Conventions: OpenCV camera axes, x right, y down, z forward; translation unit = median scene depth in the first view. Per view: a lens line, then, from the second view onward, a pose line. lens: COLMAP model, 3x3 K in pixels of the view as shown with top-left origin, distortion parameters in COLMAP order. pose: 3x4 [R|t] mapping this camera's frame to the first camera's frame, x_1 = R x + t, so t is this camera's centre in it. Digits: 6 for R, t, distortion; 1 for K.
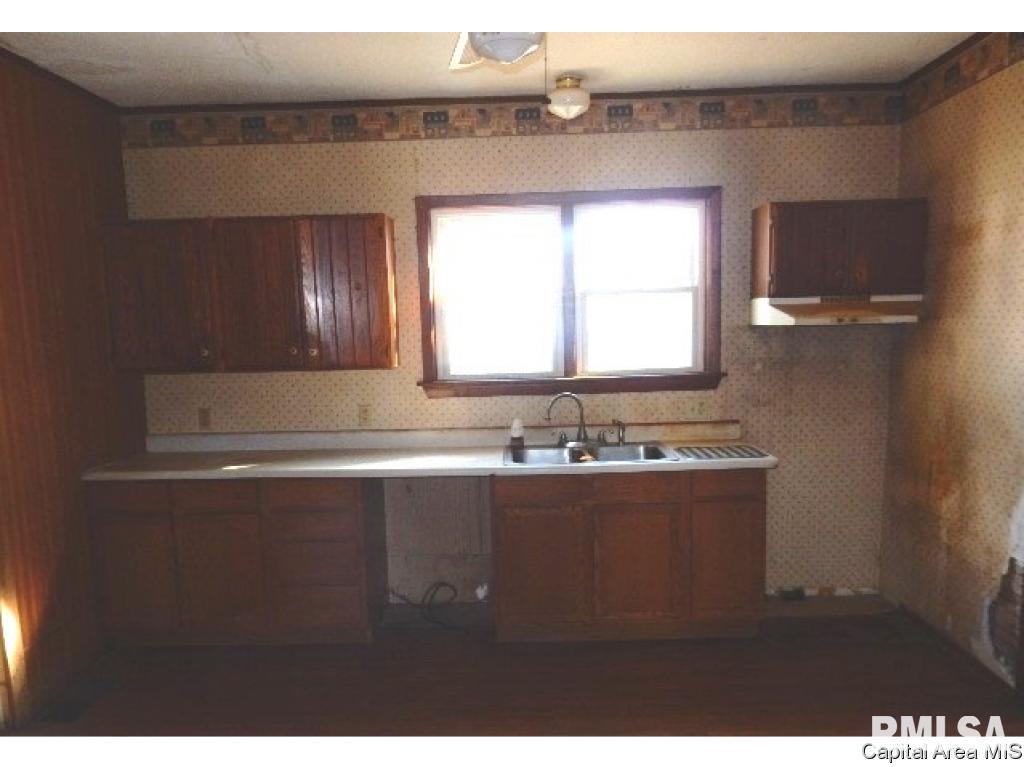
lens RADIAL K [[739.6, 0, 511.8], [0, 739.6, 390.4], [0, 0, 1]] dist [0.004837, -0.003119]
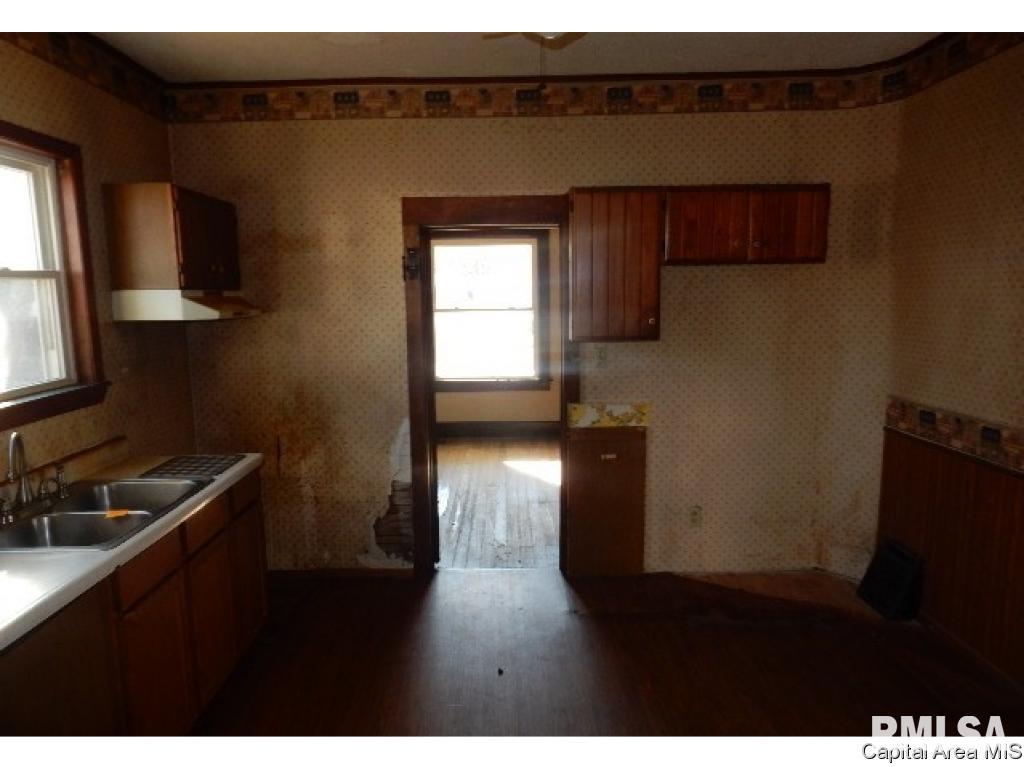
lens RADIAL K [[739.6, 0, 511.4], [0, 739.6, 379.8], [0, 0, 1]] dist [0.004837, -0.003119]
pose [[0.999684, 0.020244, -0.014875, 0.147774], [-0.020073, 0.999732, 0.011567, -0.002221], [0.015105, -0.011265, 0.999822, -0.007254]]
